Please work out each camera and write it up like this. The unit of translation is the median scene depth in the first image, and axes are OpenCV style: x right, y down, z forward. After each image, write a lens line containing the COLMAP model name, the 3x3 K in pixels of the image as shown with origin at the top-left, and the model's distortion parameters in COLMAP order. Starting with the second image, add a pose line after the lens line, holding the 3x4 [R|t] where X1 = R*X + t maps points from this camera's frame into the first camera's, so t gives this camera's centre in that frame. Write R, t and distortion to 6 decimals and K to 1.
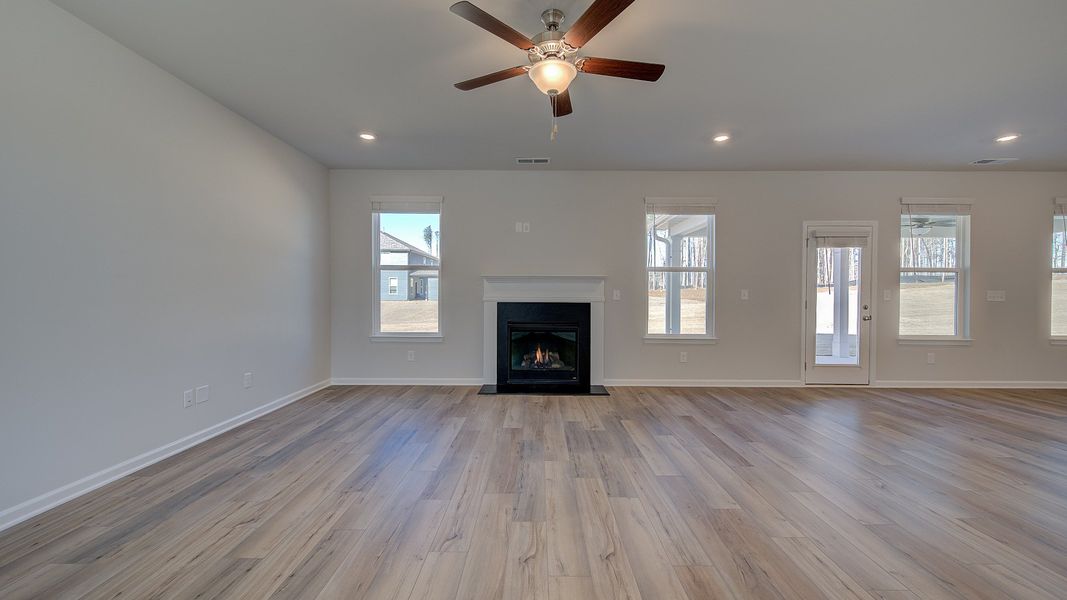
lens RADIAL K [[424.6, 0, 543.8], [0, 424.6, 301.5], [0, 0, 1]] dist [0.002532, 0.000278]
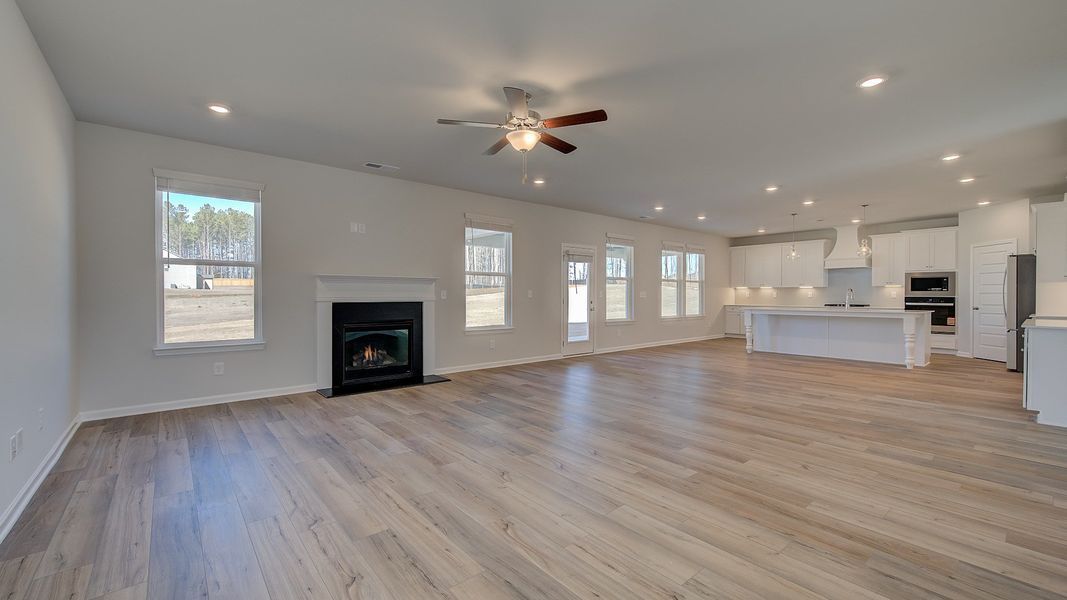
lens RADIAL K [[424.6, 0, 534.6], [0, 424.6, 297.3], [0, 0, 1]] dist [0.002532, 0.000278]
pose [[0.768019, -0.007776, 0.640380, -0.378452], [0.013397, 0.999903, -0.003926, -0.000497], [-0.640287, 0.011595, 0.768048, -0.042374]]
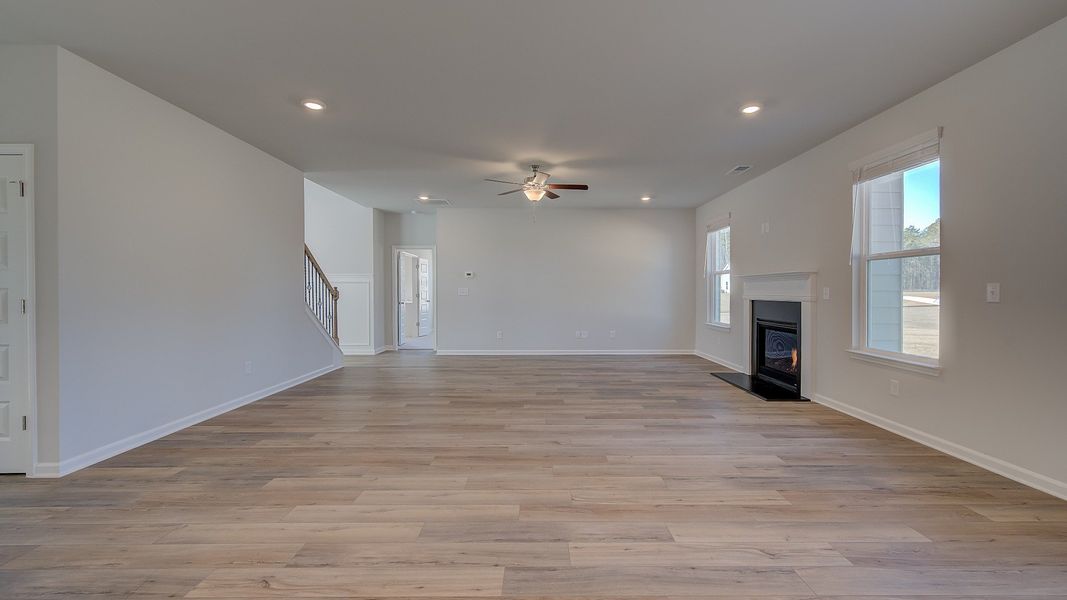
lens RADIAL K [[424.6, 0, 533.1], [0, 424.6, 294.4], [0, 0, 1]] dist [0.002532, 0.000278]
pose [[0.002280, 0.002751, -0.999994, 0.989860], [-0.020767, 0.999781, 0.002703, -0.003770], [0.999782, 0.020761, 0.002336, 0.440860]]
